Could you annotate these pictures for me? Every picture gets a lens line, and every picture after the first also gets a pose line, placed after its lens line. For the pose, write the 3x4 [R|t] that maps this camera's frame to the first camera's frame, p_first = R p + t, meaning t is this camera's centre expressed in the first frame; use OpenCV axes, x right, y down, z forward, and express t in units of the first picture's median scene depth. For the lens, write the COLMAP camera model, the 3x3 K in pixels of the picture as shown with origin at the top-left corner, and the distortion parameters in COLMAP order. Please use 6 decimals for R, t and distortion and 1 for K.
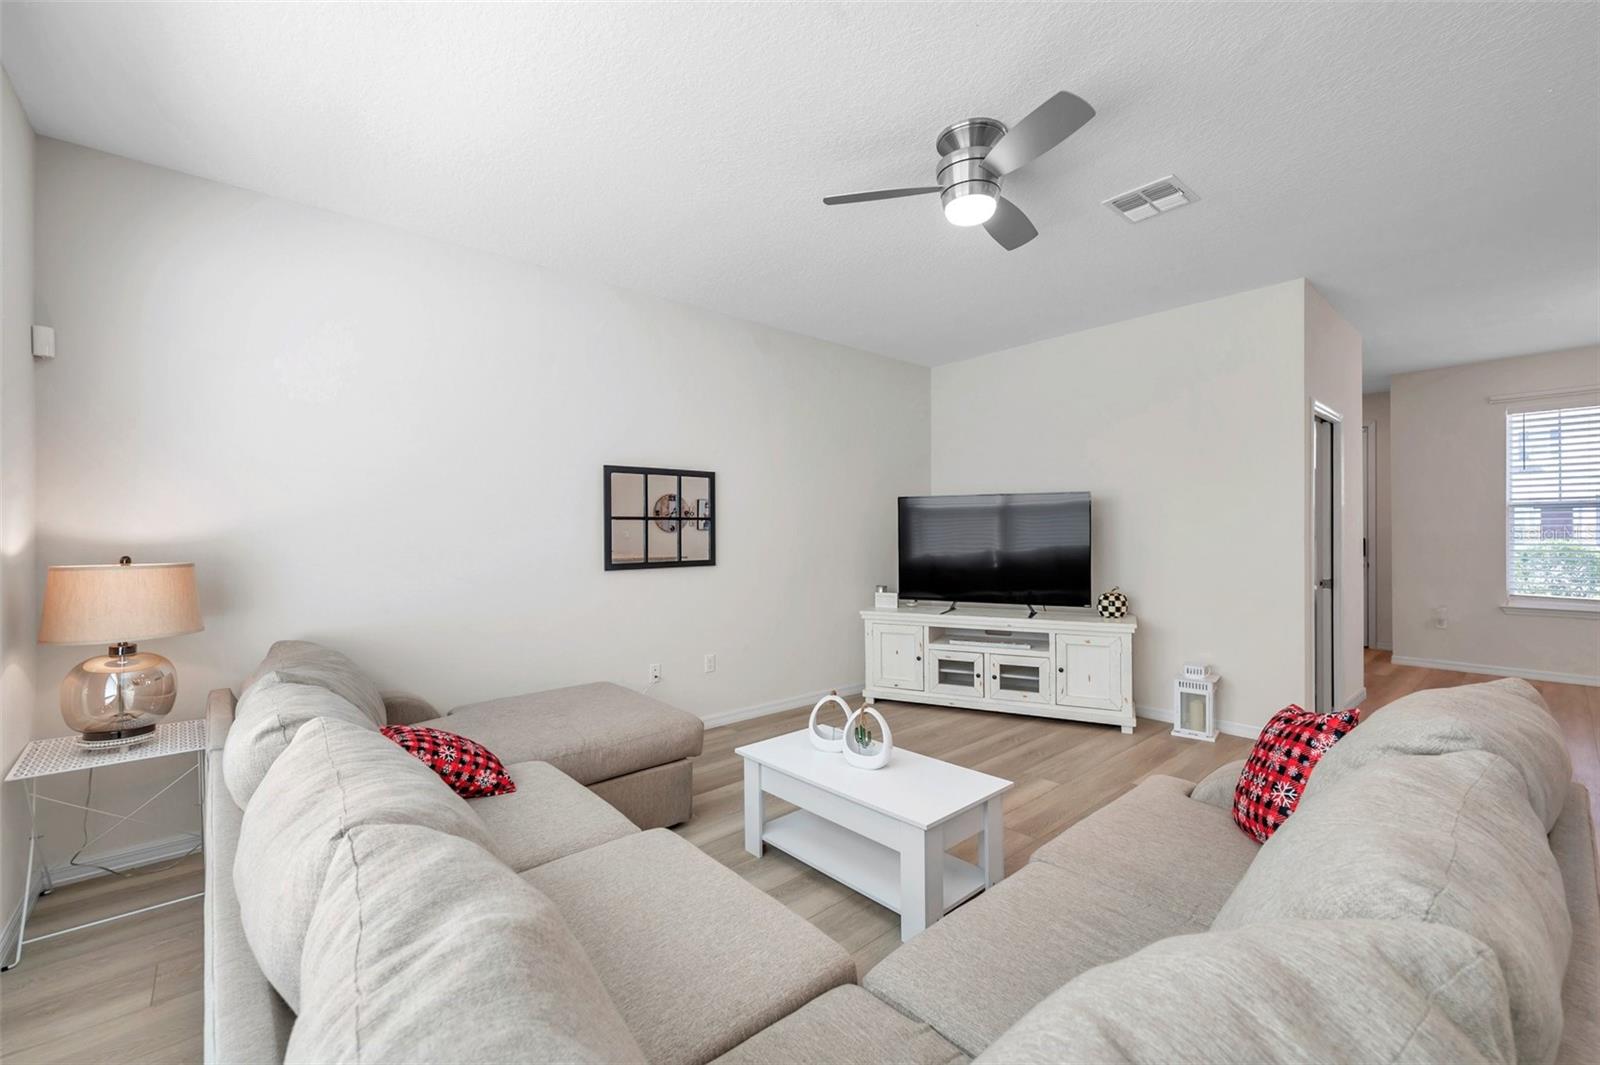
lens RADIAL K [[651.8, 0, 801.3], [0, 651.8, 535.4], [0, 0, 1]] dist [-0.002493, 0.000694]
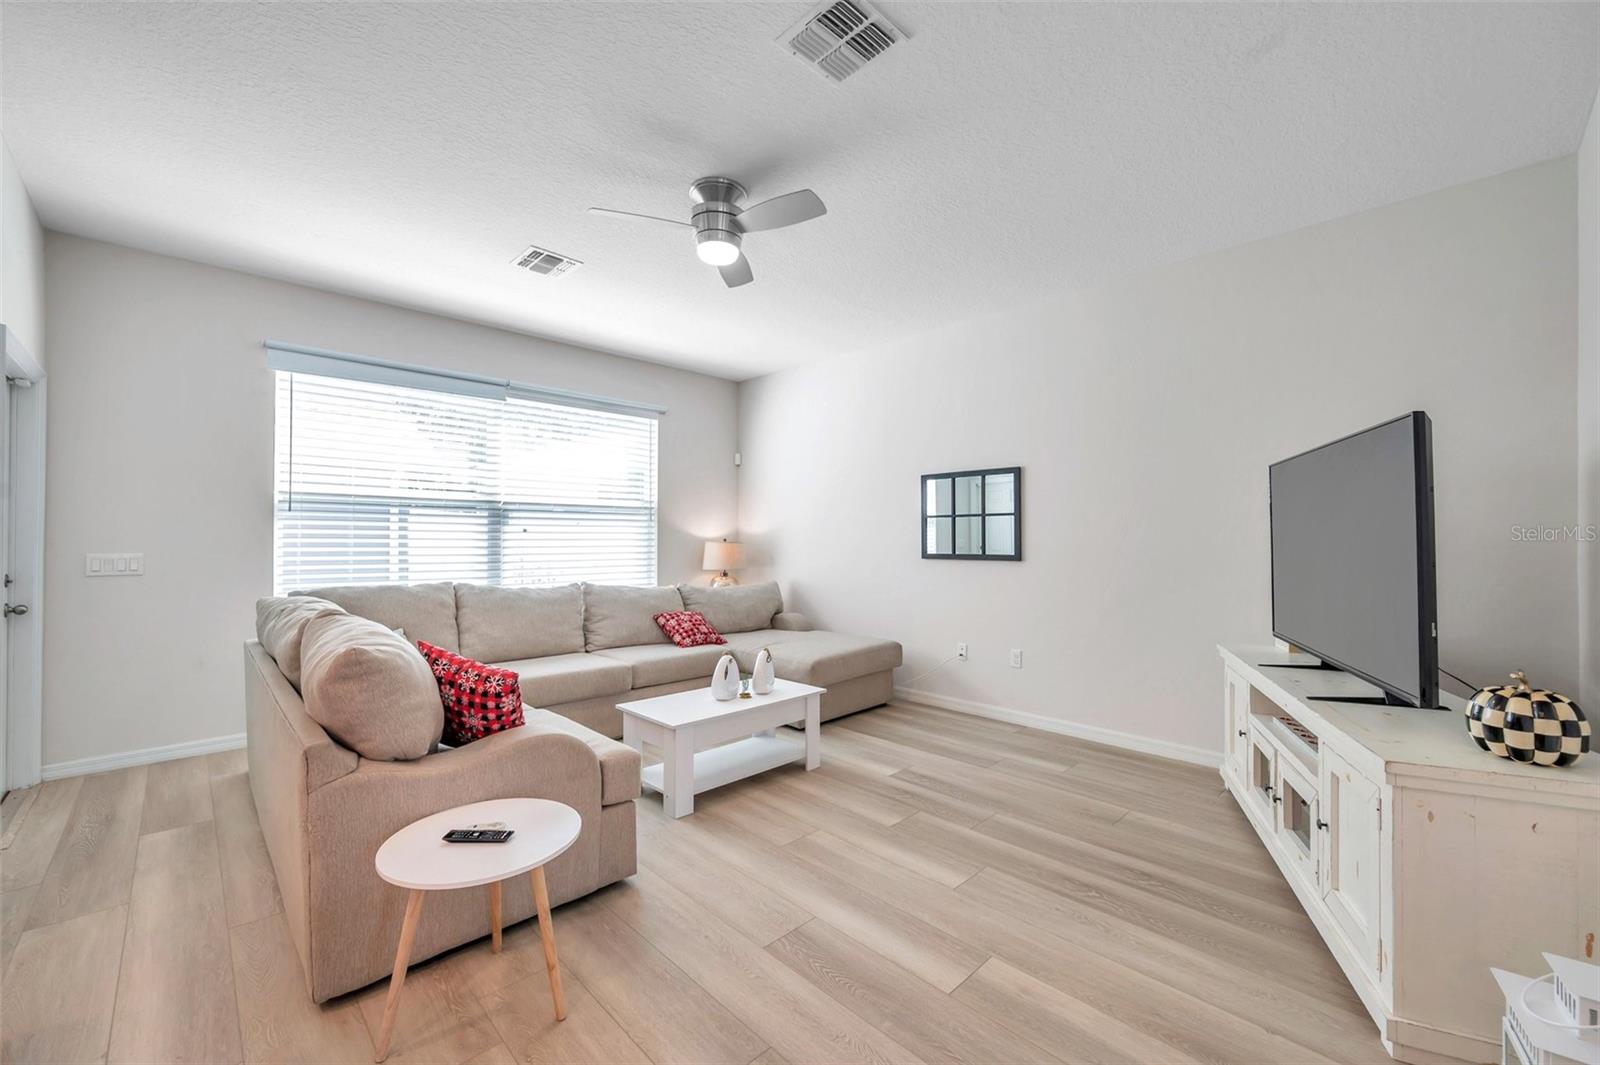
lens RADIAL K [[634.6, 0, 803.2], [0, 634.6, 535.2], [0, 0, 1]] dist [0.000632, -0.000468]
pose [[0.057043, -0.000846, -0.998371, 0.807212], [-0.005115, 0.999986, -0.001140, 0.010012], [0.998359, 0.005172, 0.057038, 0.614869]]
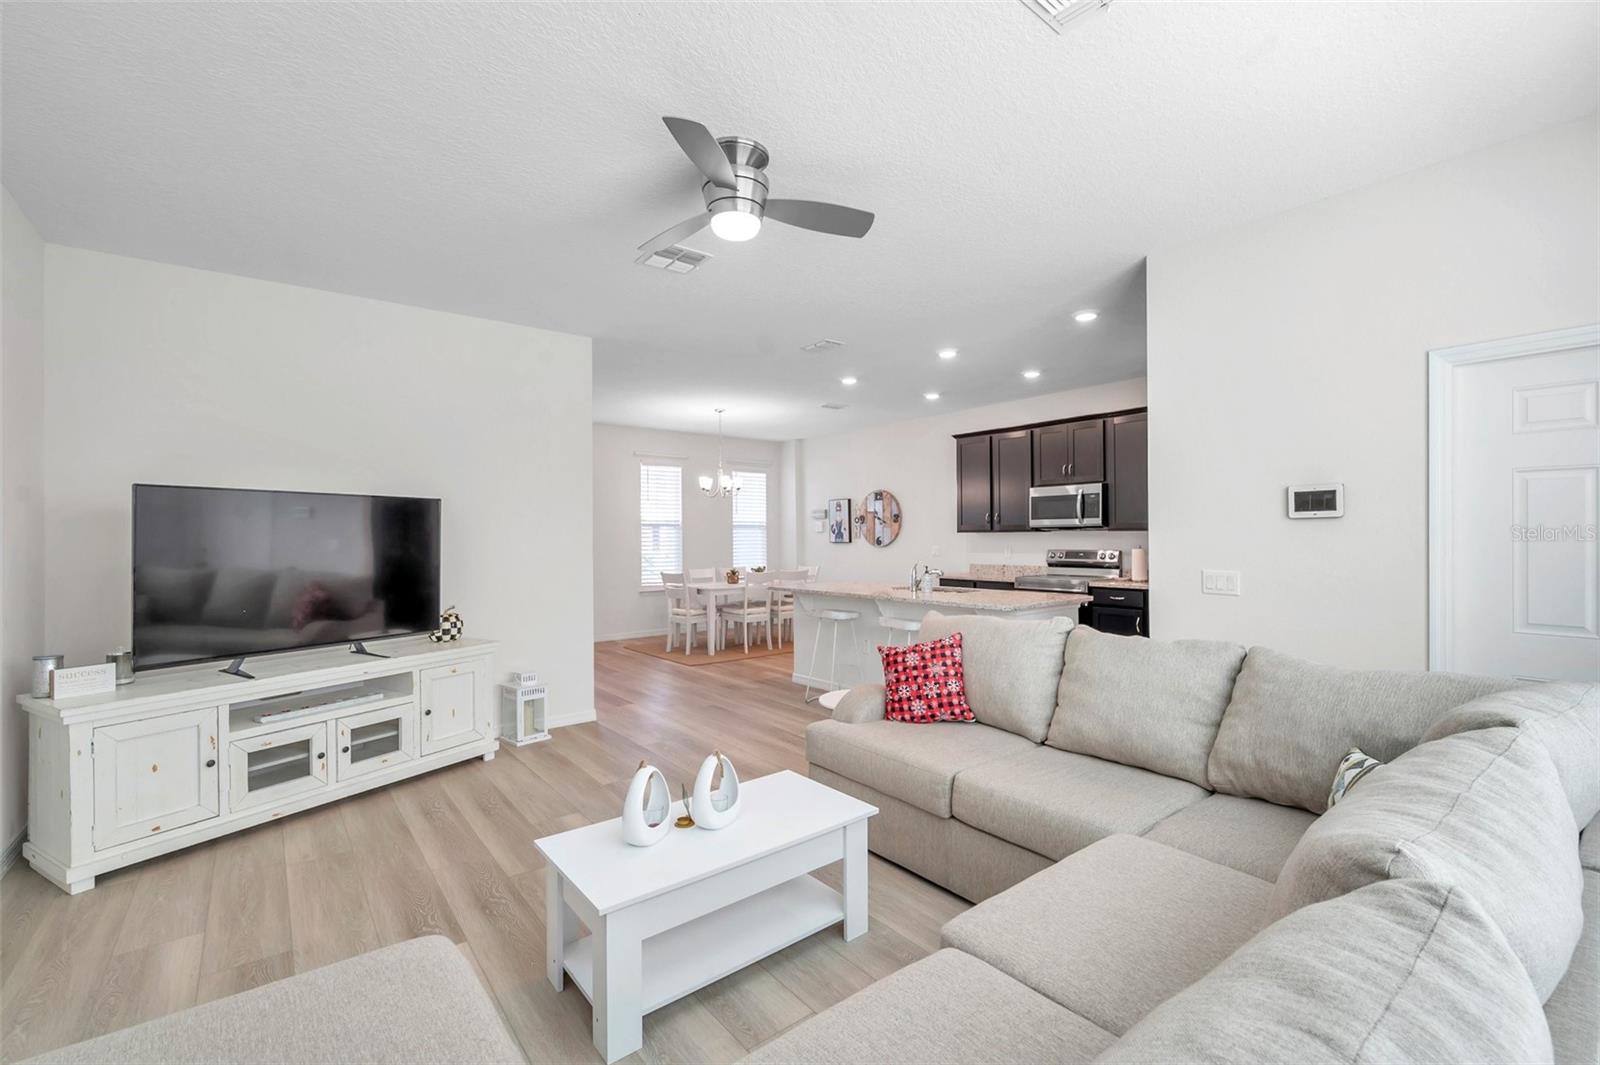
lens RADIAL K [[684.9, 0, 801.2], [0, 684.9, 534.7], [0, 0, 1]] dist [-0.002572, 0.000406]
pose [[0.049758, 0.009032, 0.998720, -0.442364], [0.008868, 0.999916, -0.009485, -0.005970], [-0.998722, 0.009329, 0.049674, 0.480137]]
